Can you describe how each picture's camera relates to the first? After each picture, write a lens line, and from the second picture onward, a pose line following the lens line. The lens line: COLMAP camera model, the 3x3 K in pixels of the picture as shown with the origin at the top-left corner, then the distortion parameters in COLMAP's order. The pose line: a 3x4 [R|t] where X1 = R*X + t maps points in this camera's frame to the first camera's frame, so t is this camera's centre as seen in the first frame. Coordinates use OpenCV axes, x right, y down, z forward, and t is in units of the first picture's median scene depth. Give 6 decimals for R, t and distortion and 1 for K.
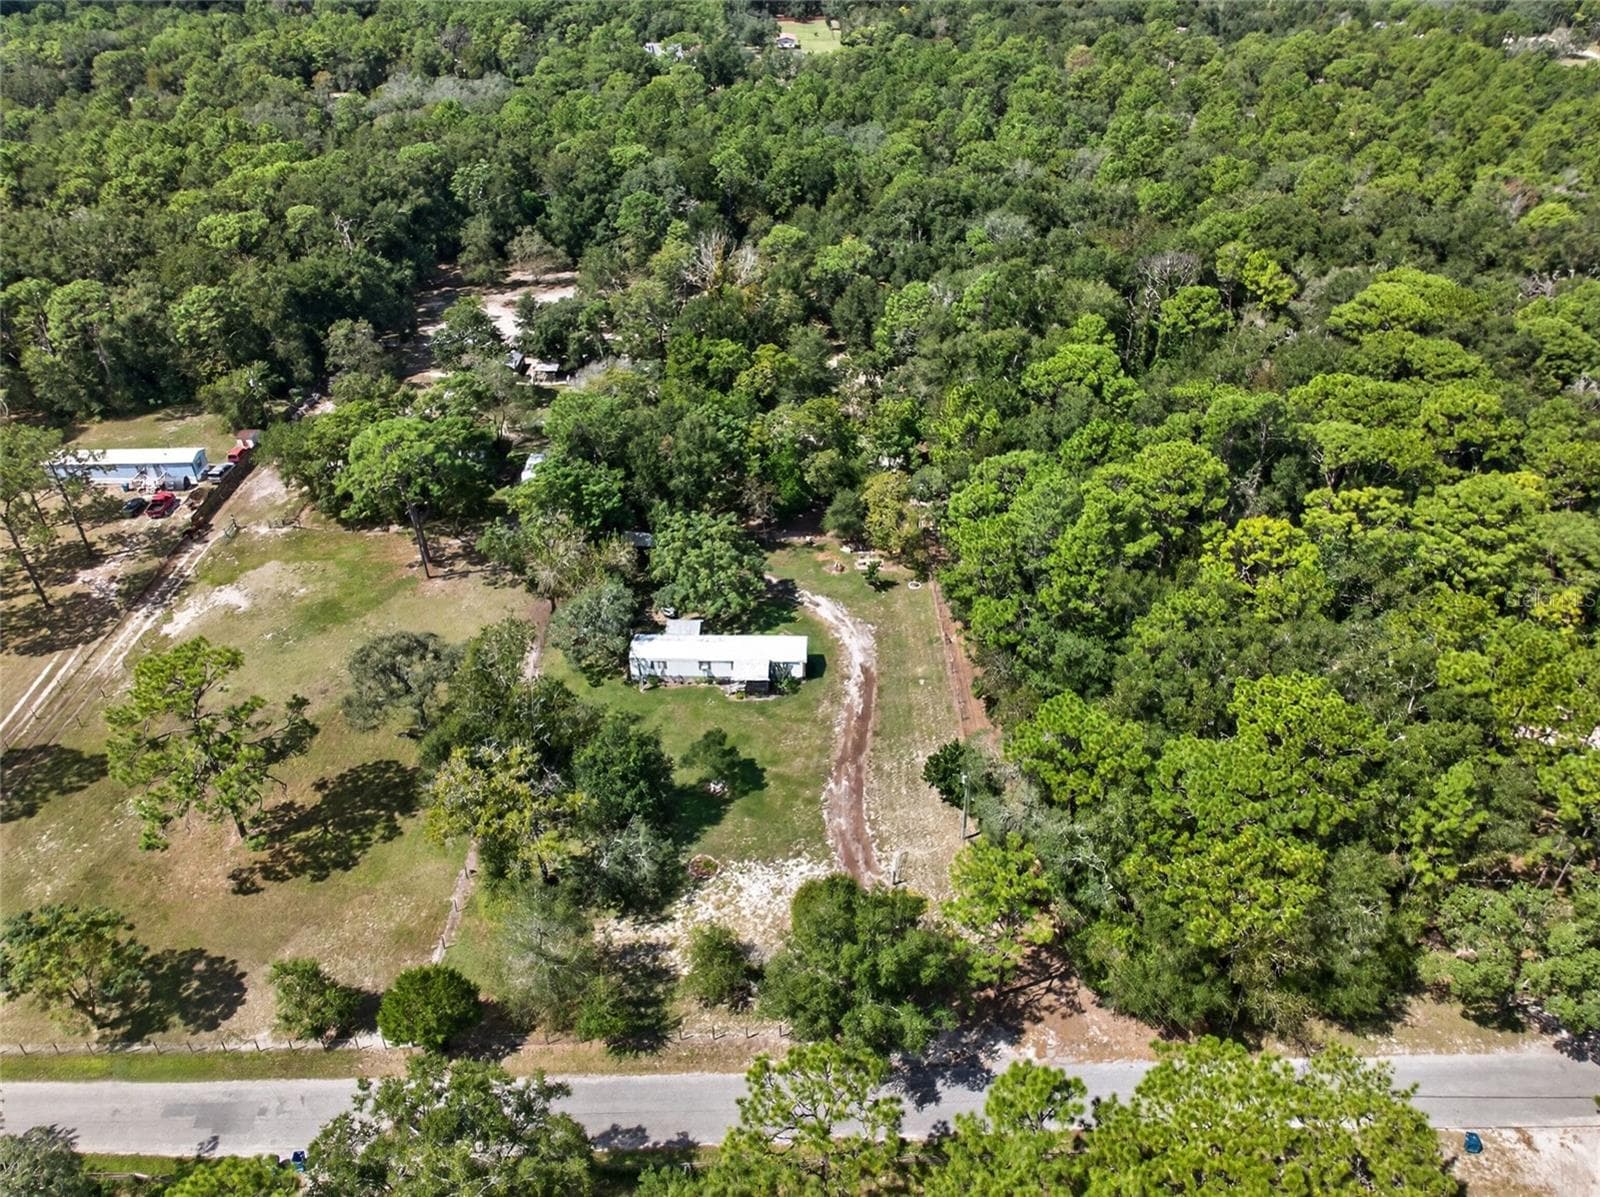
lens RADIAL K [[1115.3, 0, 794.4], [0, 1115.3, 601.4], [0, 0, 1]] dist [-0.005906, -0.006904]
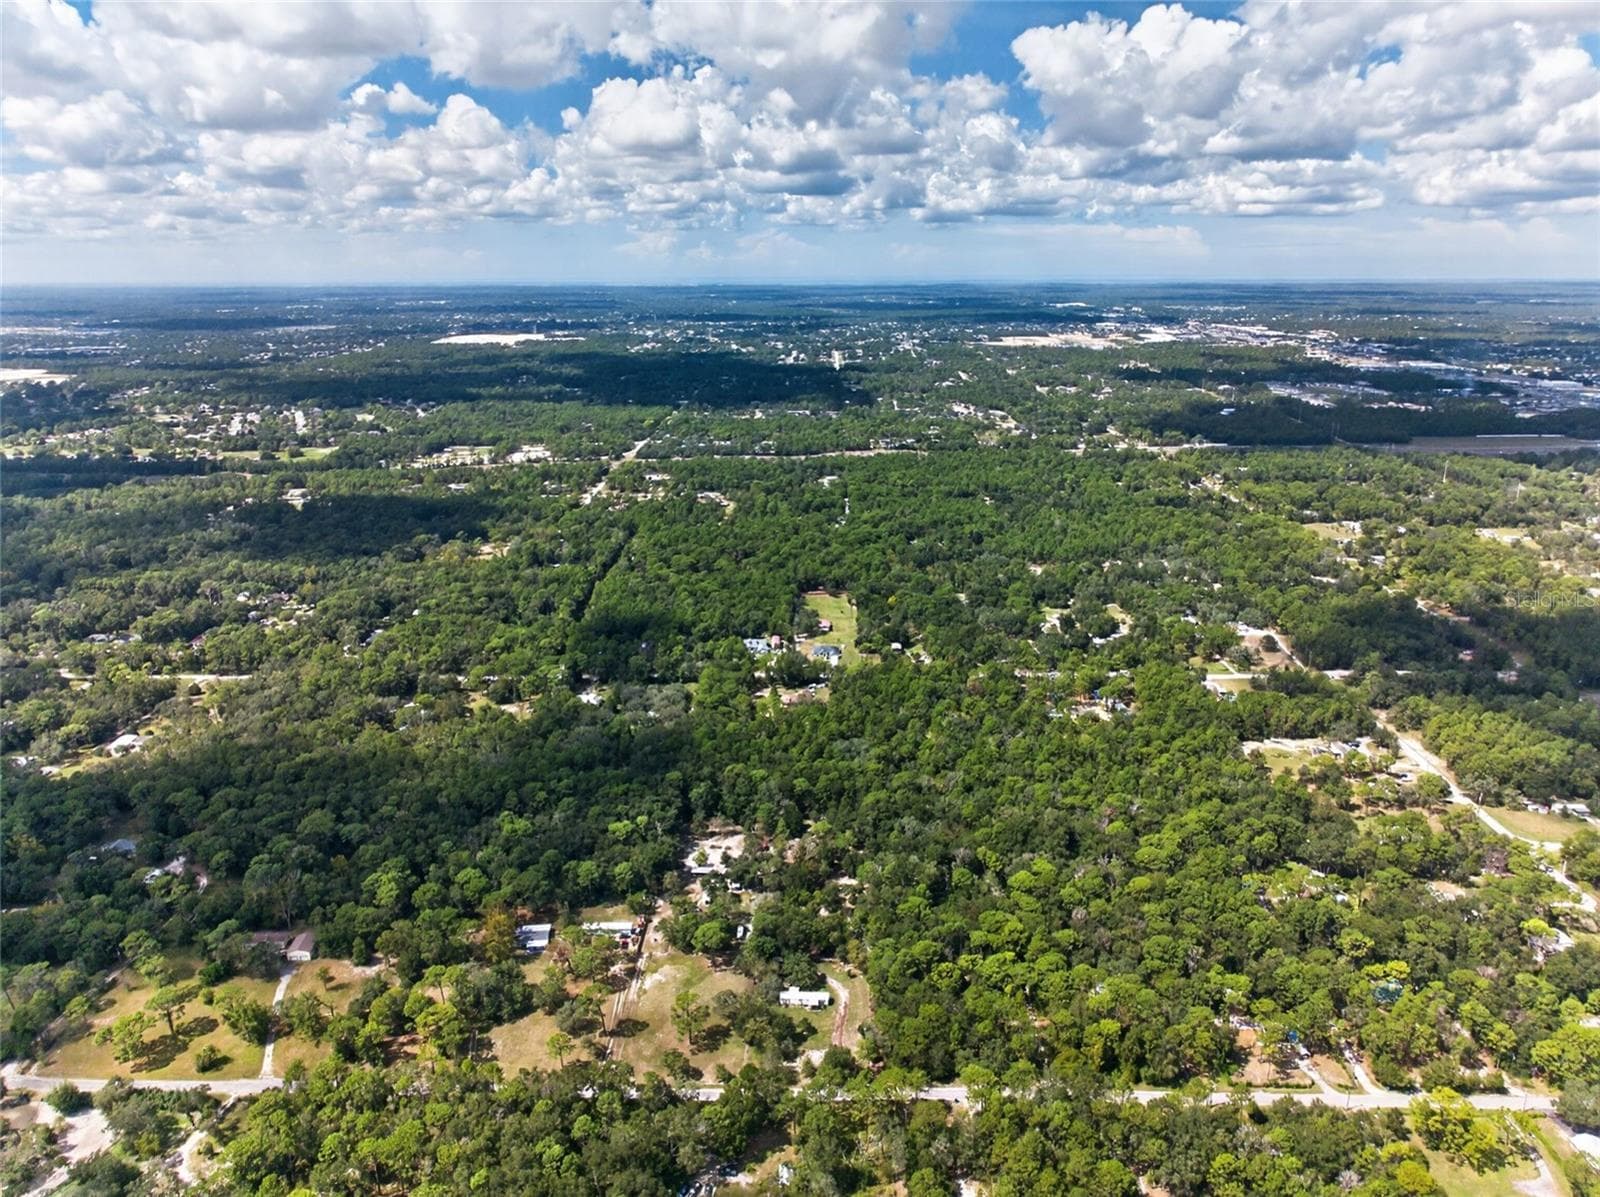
lens RADIAL K [[1115.3, 0, 794.4], [0, 1115.3, 601.4], [0, 0, 1]] dist [-0.005906, -0.006904]
pose [[0.999425, 0.007167, -0.033153, 0.009095], [-0.016548, 0.956233, -0.292139, -0.115161], [0.029608, 0.292519, 0.955801, -2.625091]]
